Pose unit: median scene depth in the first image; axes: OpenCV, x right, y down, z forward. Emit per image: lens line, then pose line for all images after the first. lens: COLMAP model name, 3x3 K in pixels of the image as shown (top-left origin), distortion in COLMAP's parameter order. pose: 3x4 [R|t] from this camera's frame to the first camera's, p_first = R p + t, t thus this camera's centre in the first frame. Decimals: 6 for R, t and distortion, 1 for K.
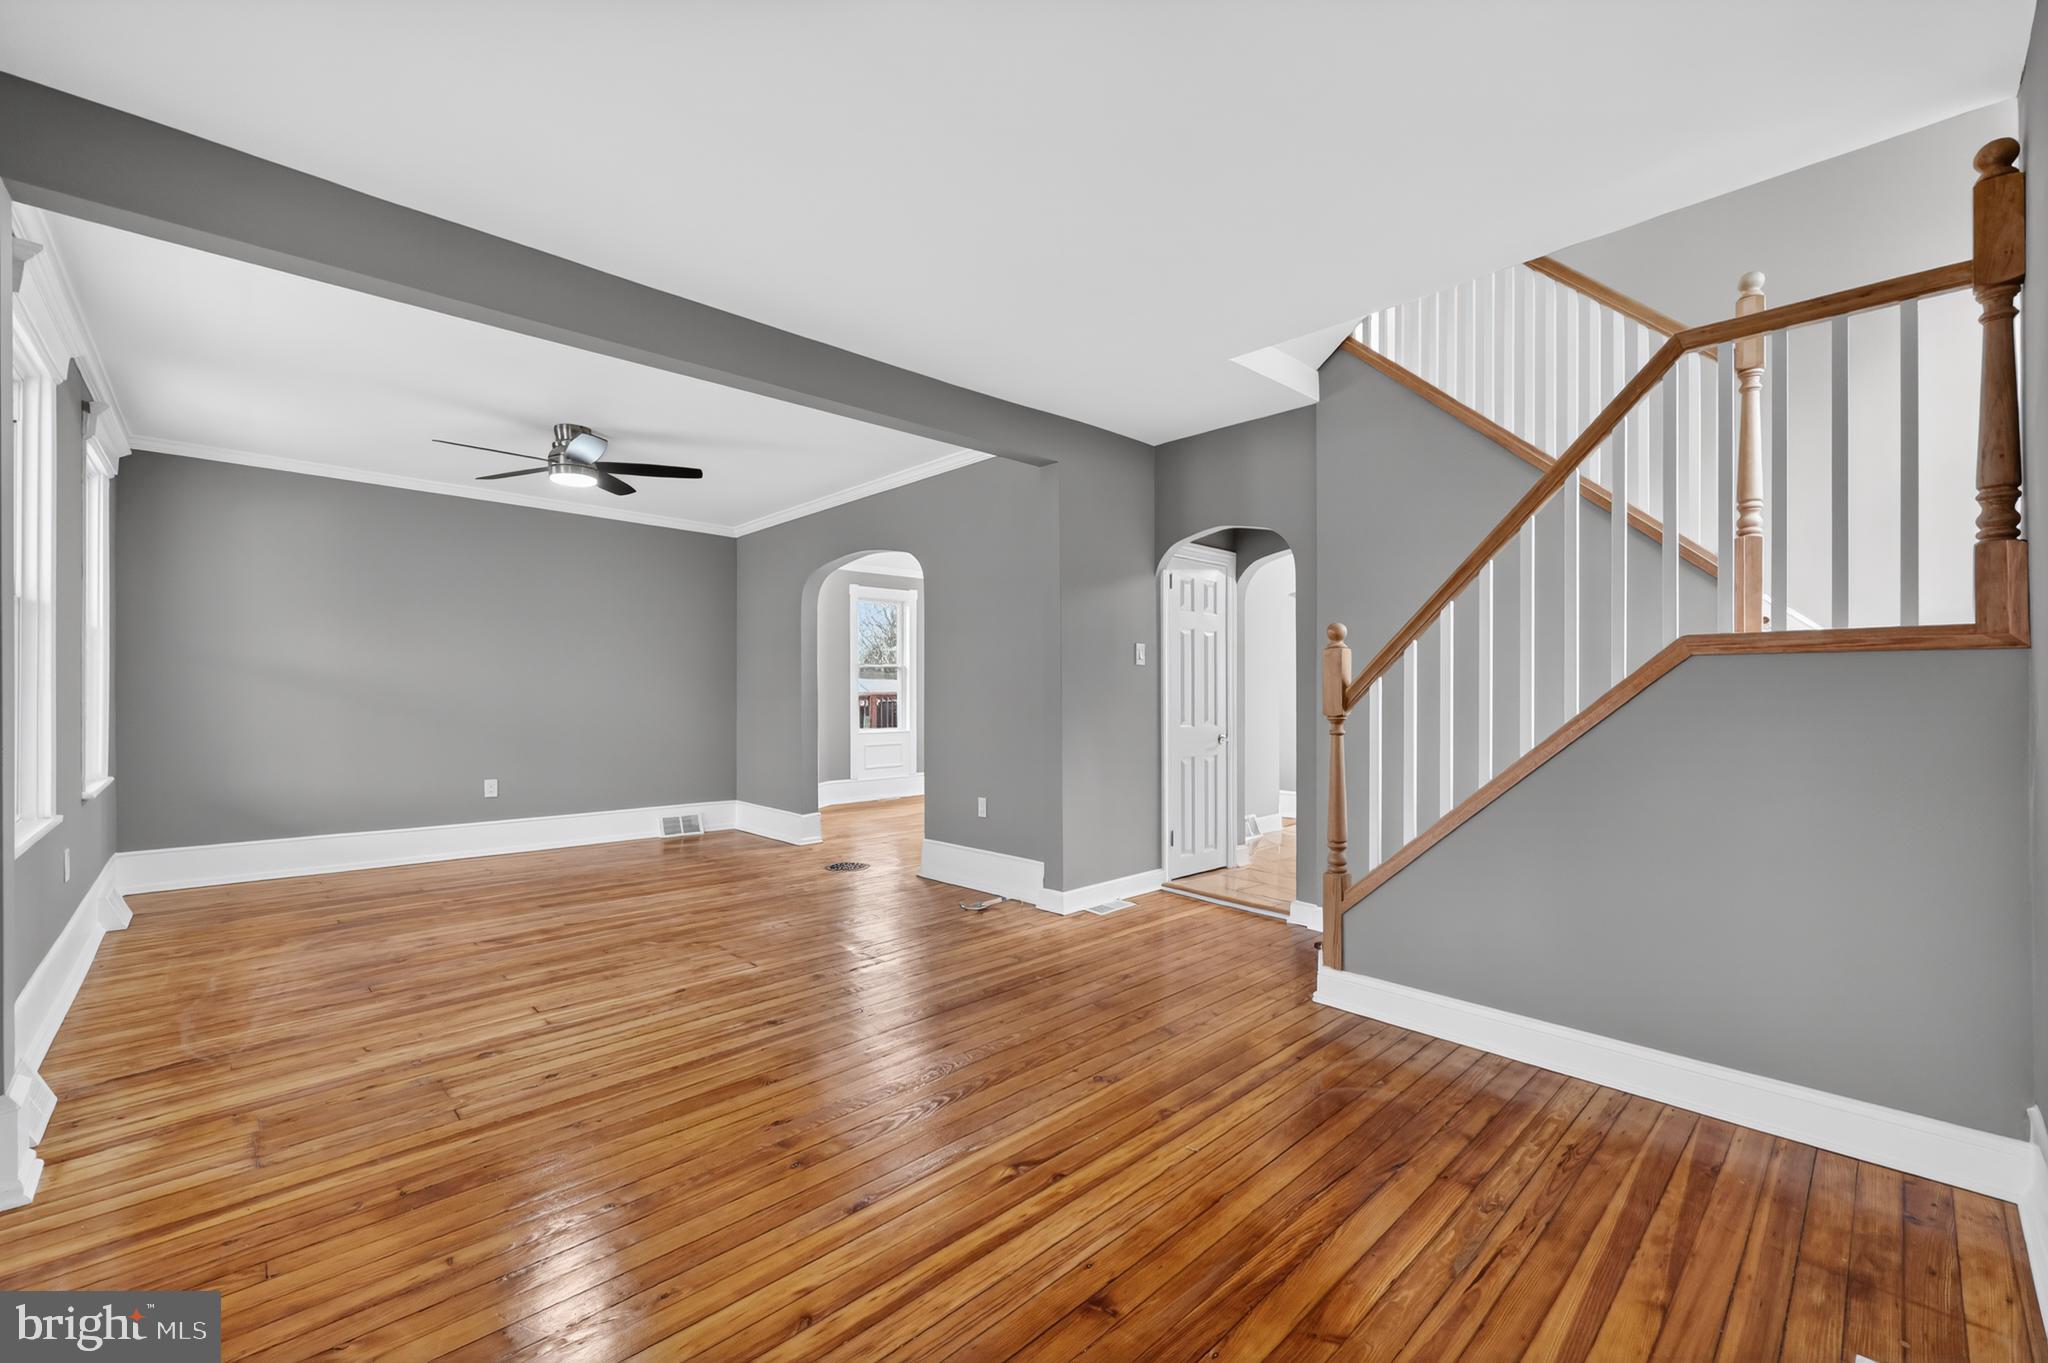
lens RADIAL K [[831.7, 0, 1016.5], [0, 831.7, 694.4], [0, 0, 1]] dist [0.007385, -0.000175]
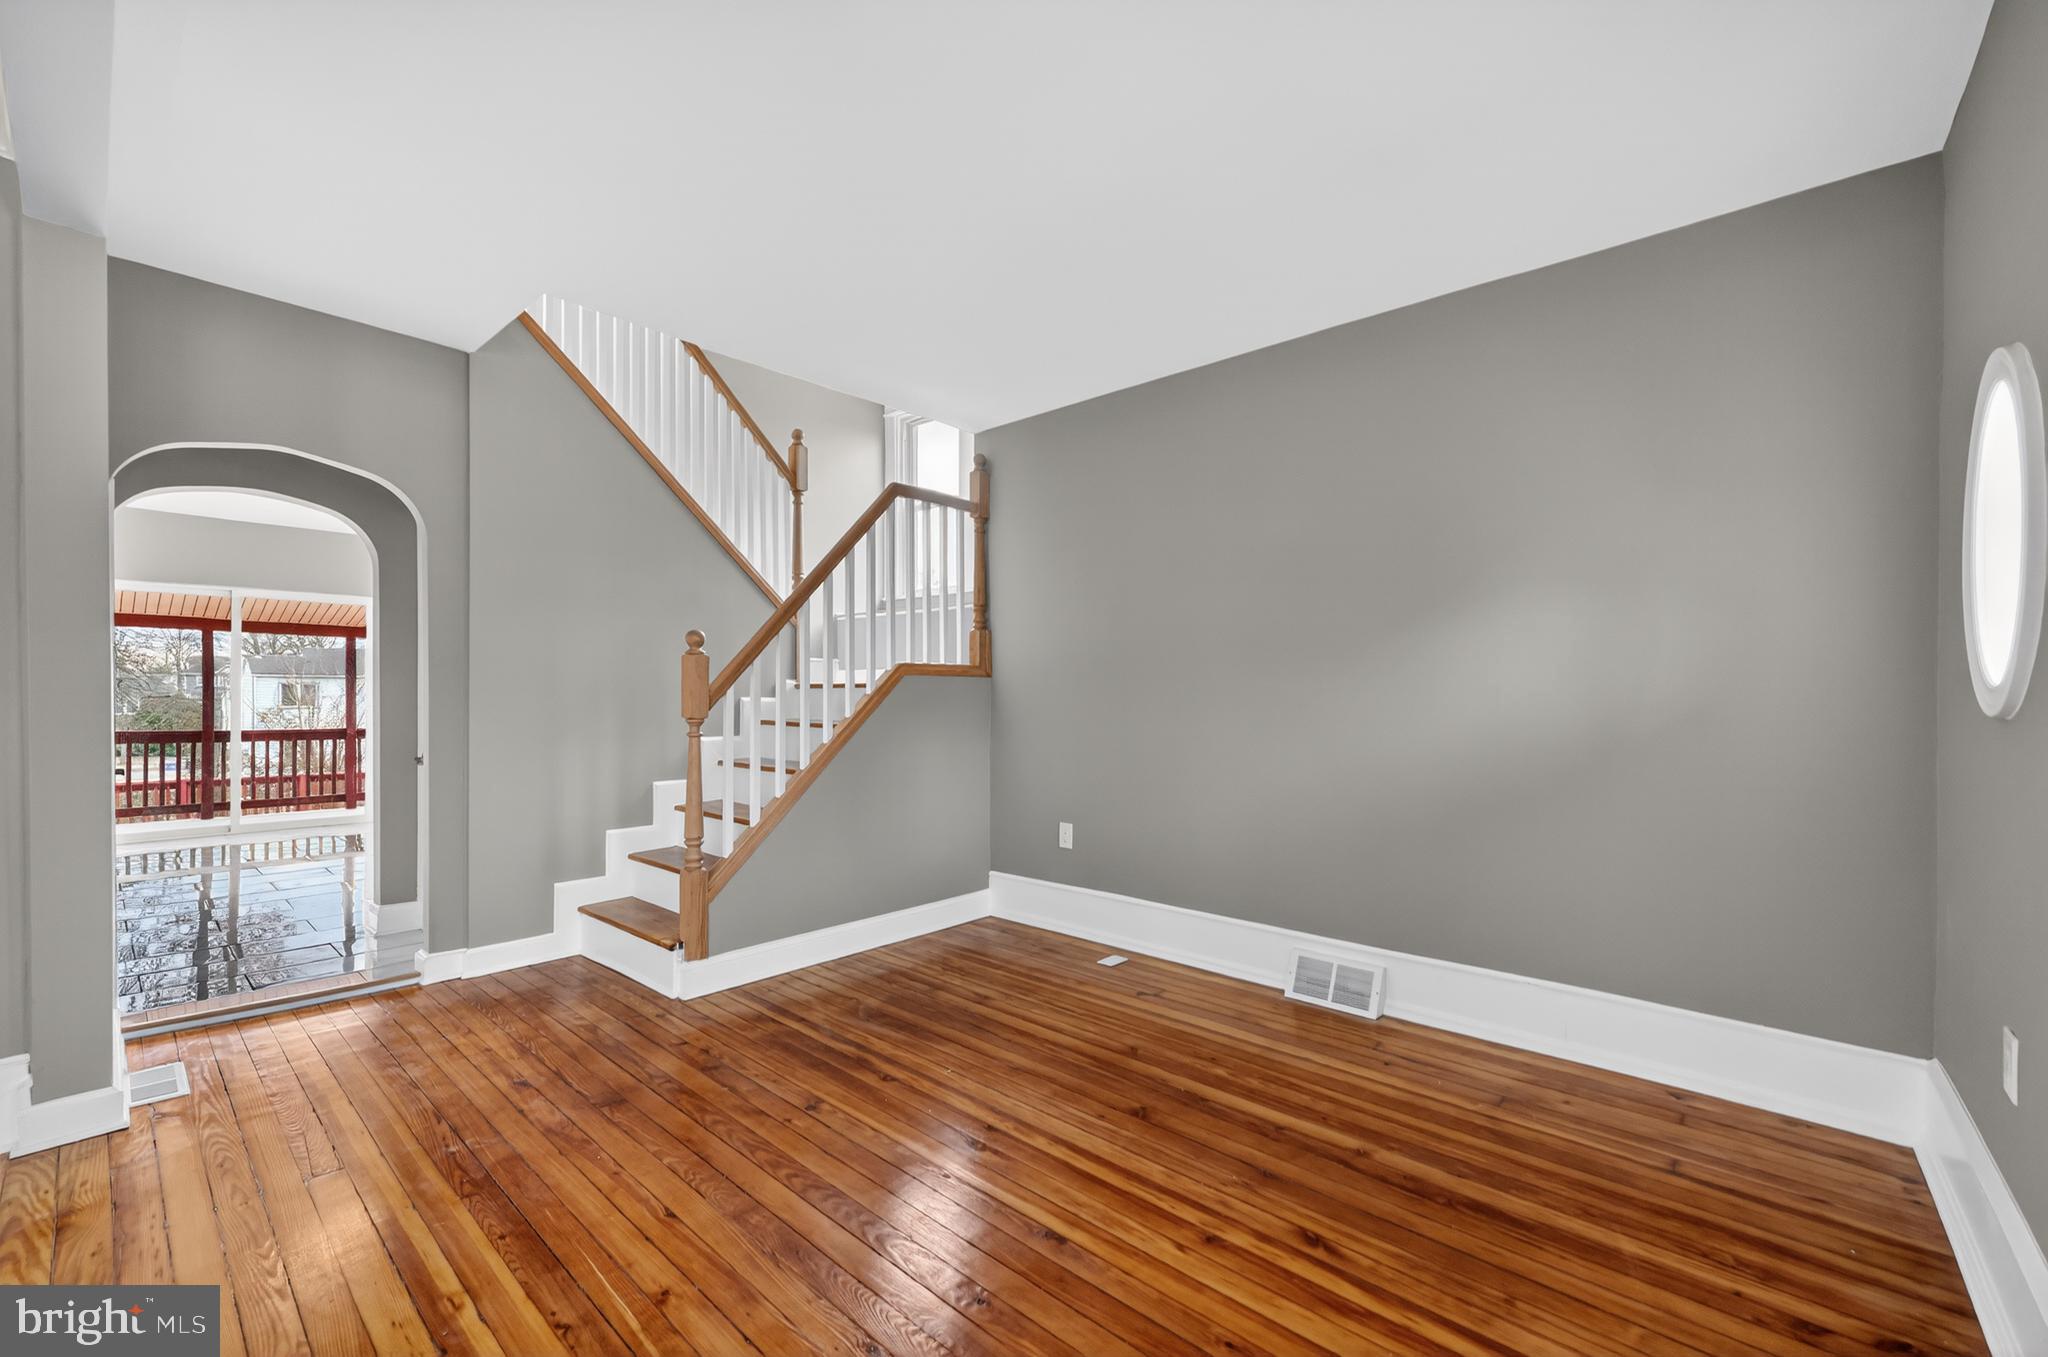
lens RADIAL K [[831.7, 0, 1018.0], [0, 831.7, 684.0], [0, 0, 1]] dist [0.007385, -0.000175]
pose [[-0.072963, 0.013658, 0.997241, -0.833218], [-0.000344, 0.999906, -0.013720, -0.003964], [-0.997335, -0.001344, -0.072951, 0.807204]]
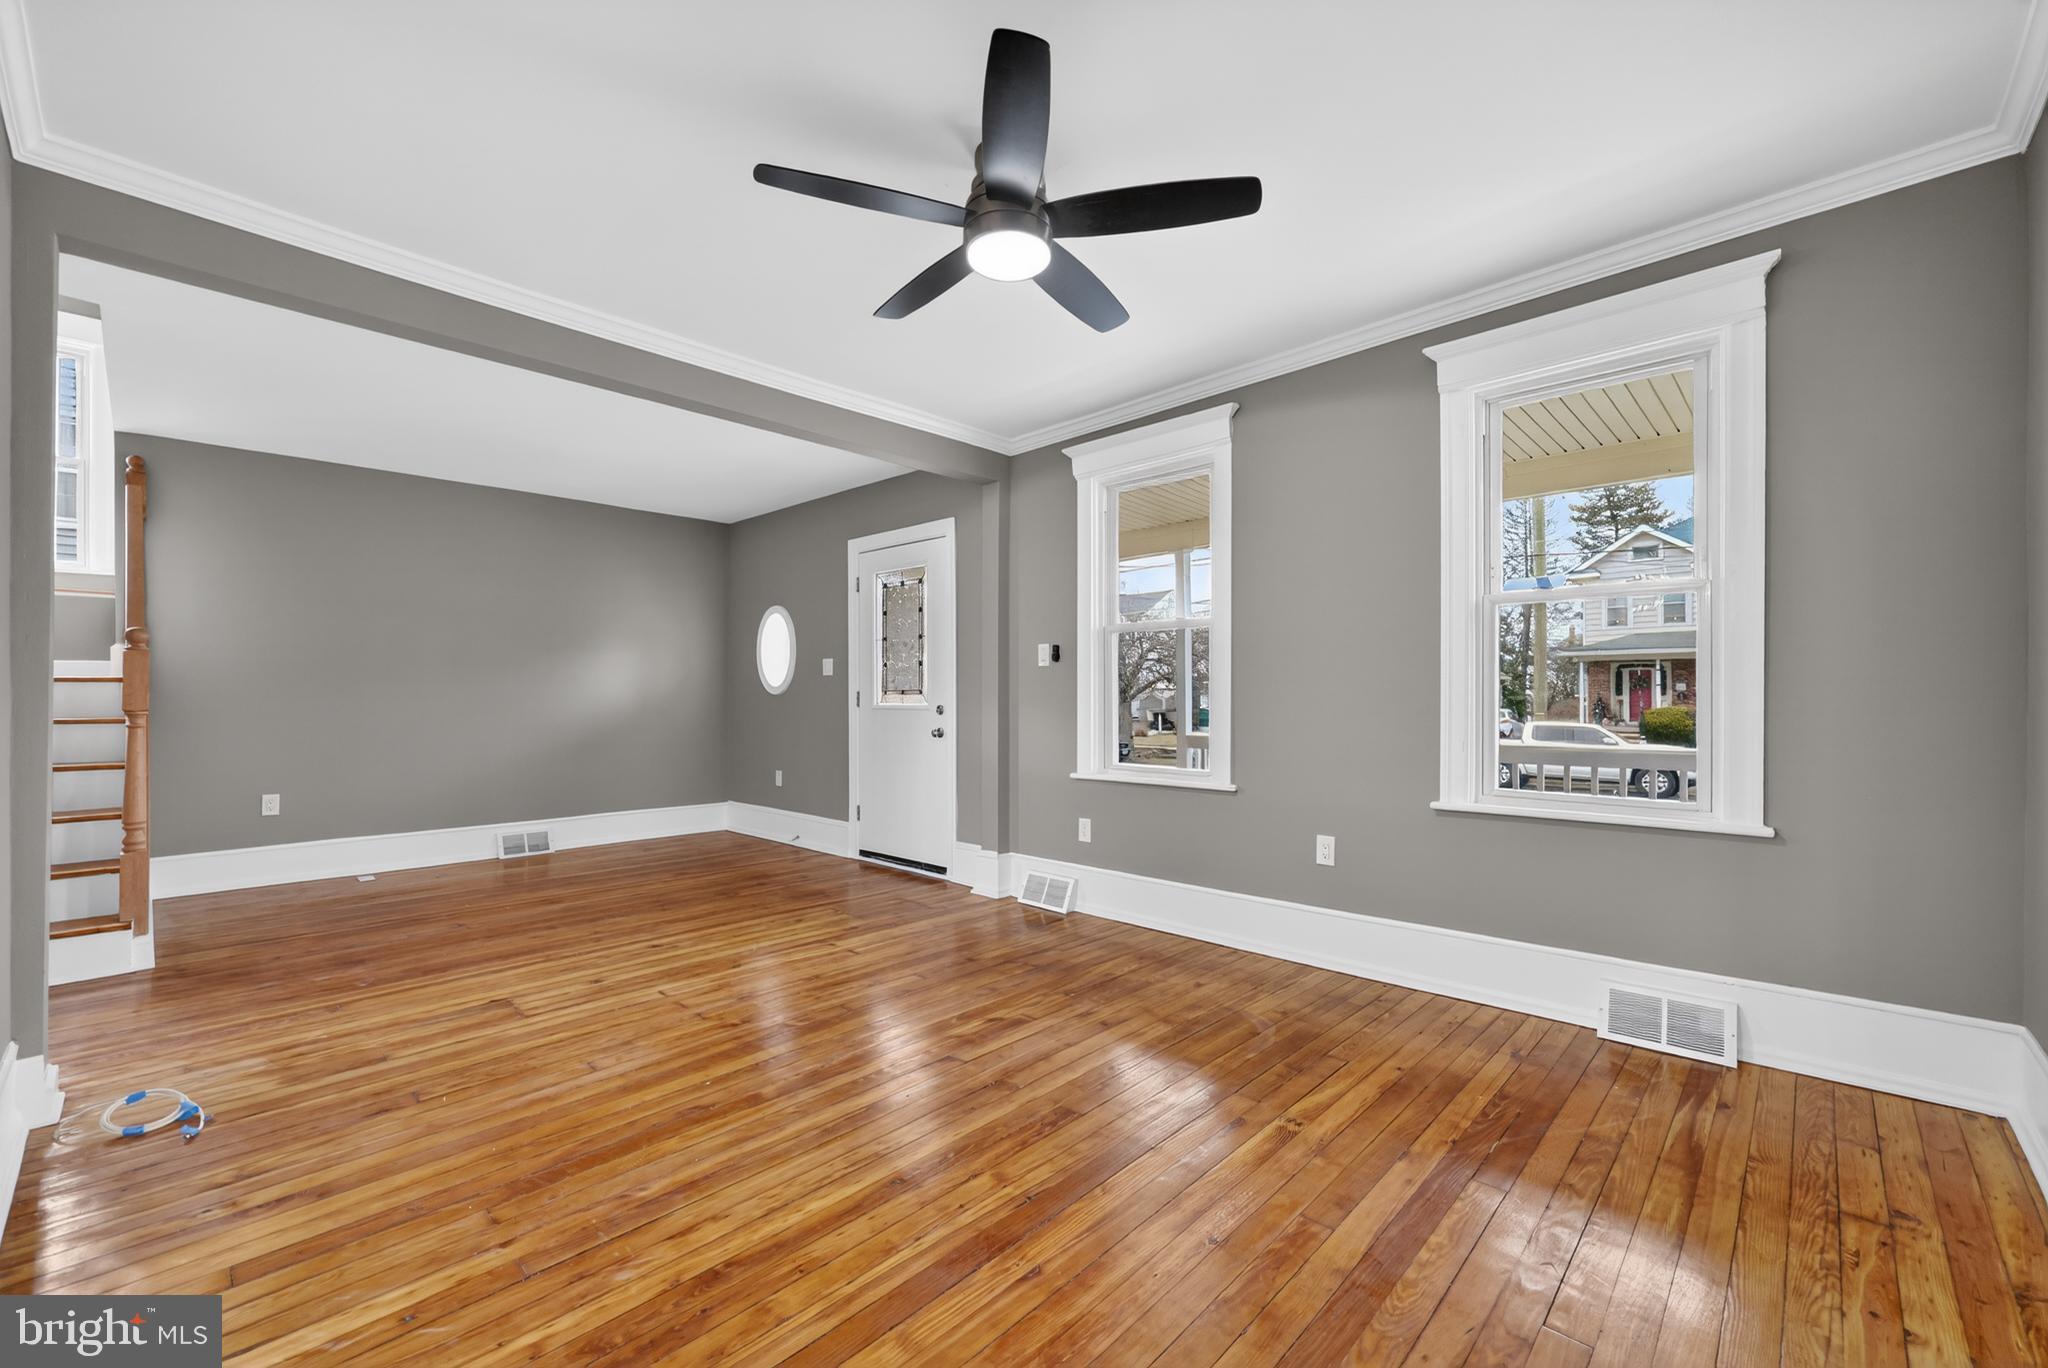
lens RADIAL K [[831.7, 0, 1018.8], [0, 831.7, 687.4], [0, 0, 1]] dist [0.007385, -0.000175]
pose [[-0.998958, 0.004377, -0.045422, -0.893748], [0.004581, 0.999980, -0.004392, 0.004272], [0.045402, -0.004595, -0.998958, 2.594041]]
